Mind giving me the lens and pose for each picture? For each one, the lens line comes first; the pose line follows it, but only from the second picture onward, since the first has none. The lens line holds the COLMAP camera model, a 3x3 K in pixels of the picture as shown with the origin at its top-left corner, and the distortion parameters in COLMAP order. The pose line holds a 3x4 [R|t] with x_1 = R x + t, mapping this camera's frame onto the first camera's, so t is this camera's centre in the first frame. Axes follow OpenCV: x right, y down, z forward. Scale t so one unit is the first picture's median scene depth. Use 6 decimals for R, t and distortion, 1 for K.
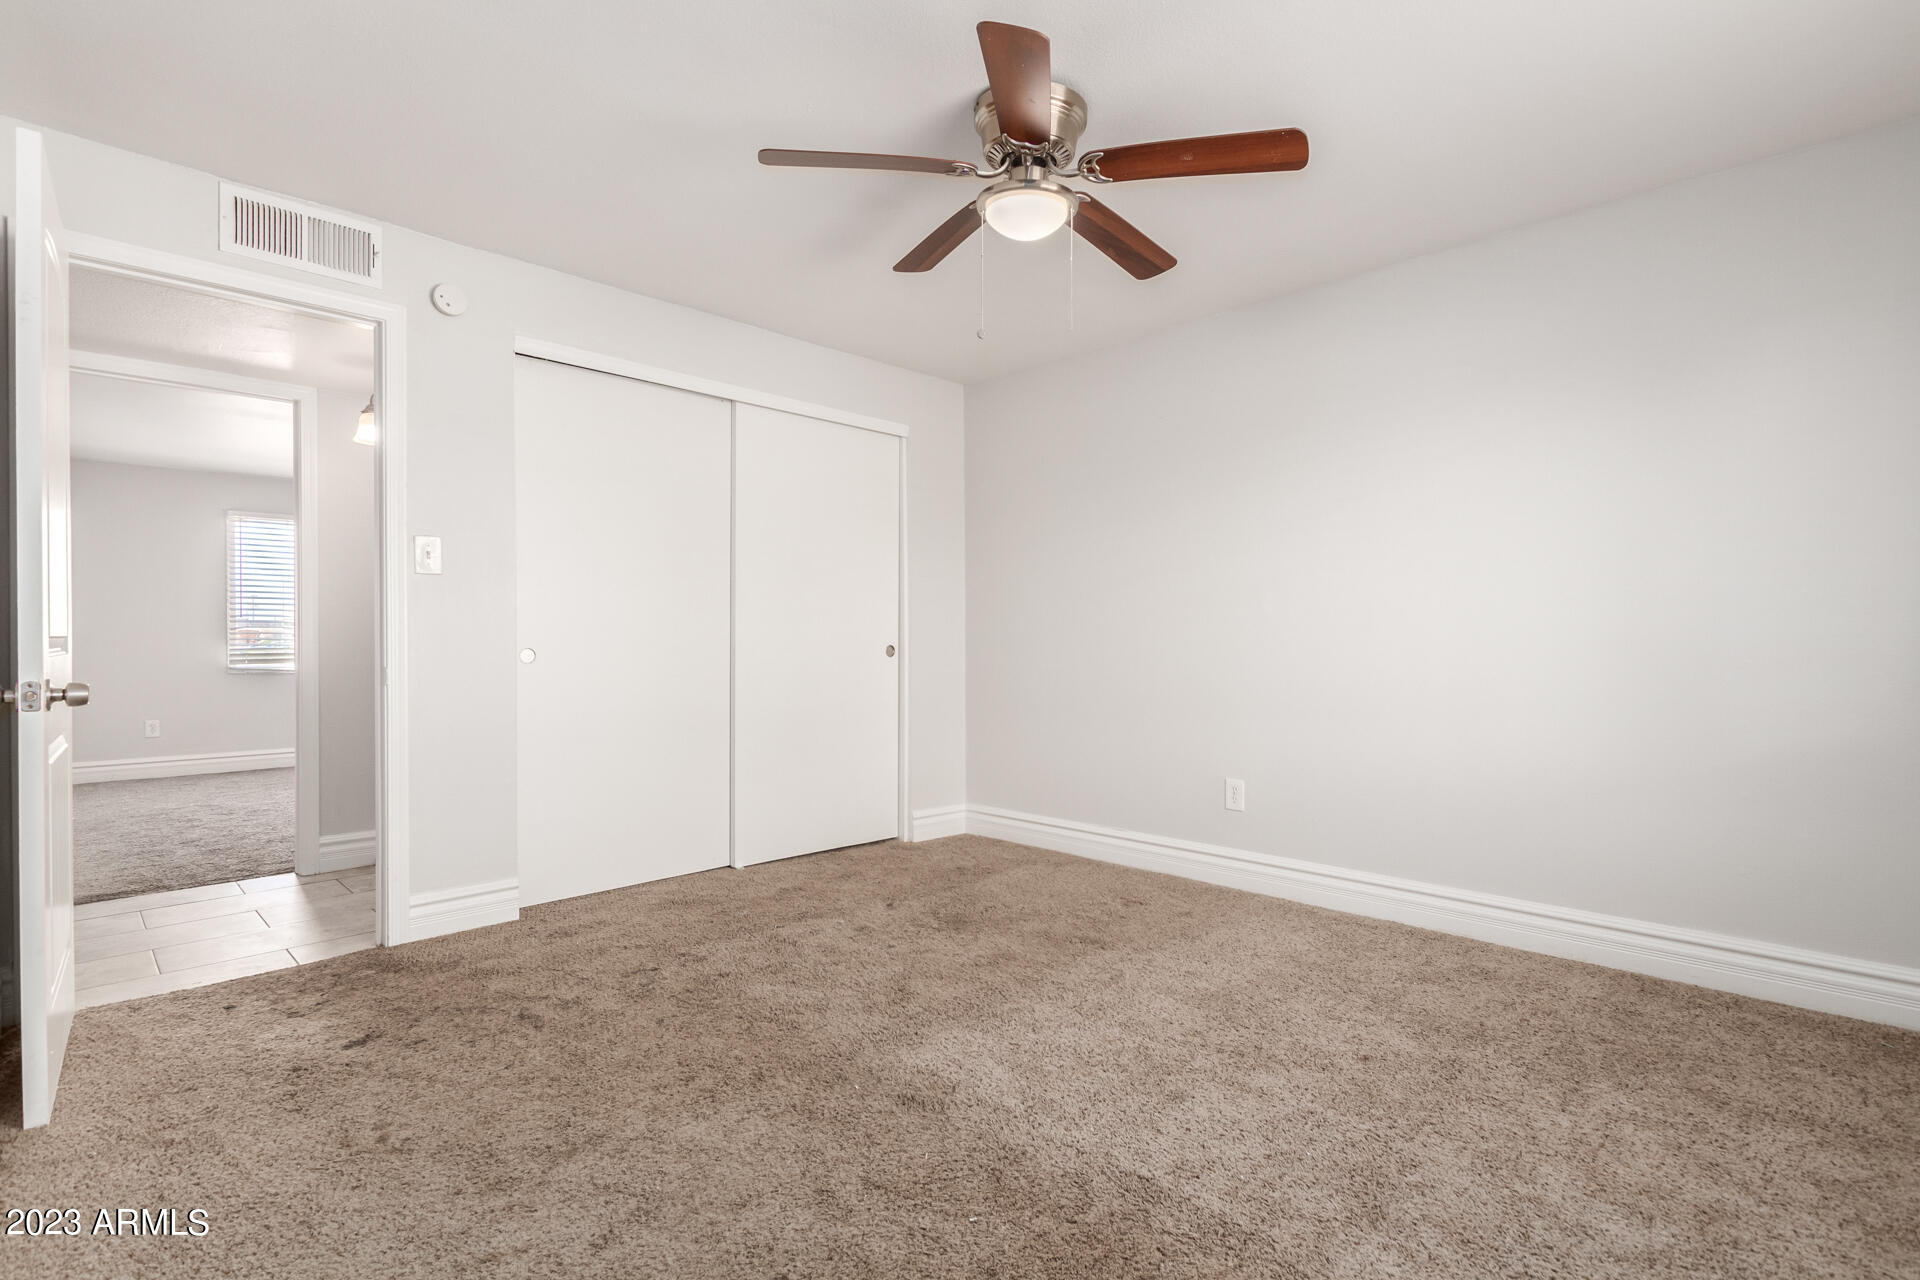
lens RADIAL K [[918.7, 0, 959.0], [0, 918.7, 642.6], [0, 0, 1]] dist [0.002566, -0.001268]
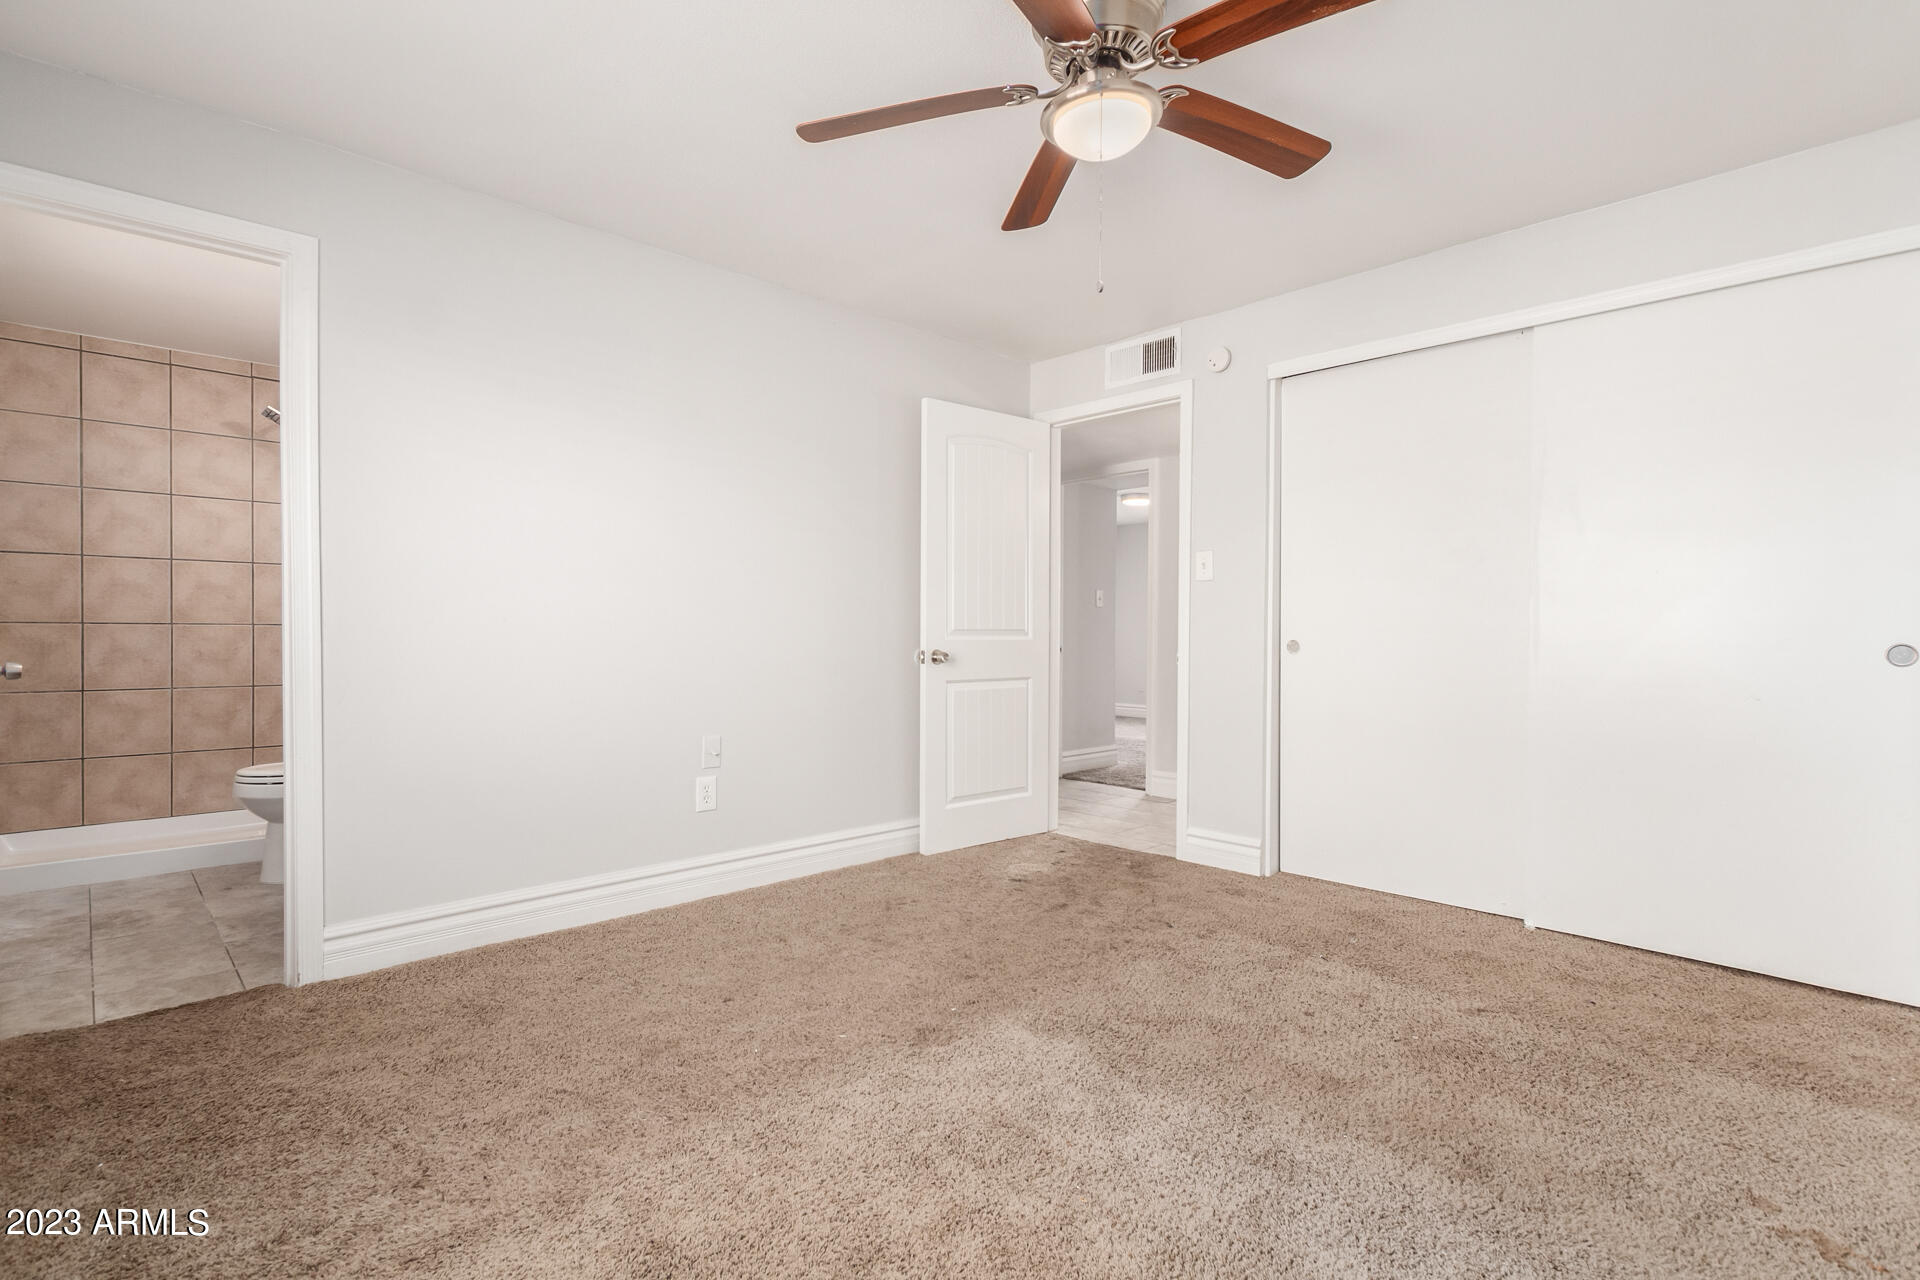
lens RADIAL K [[918.7, 0, 954.0], [0, 918.7, 640.2], [0, 0, 1]] dist [0.002566, -0.001268]
pose [[-0.026270, 0.009673, -0.999608, 0.747312], [-0.006832, 0.999928, 0.009856, -0.002106], [0.999632, 0.007088, -0.026202, 0.719947]]
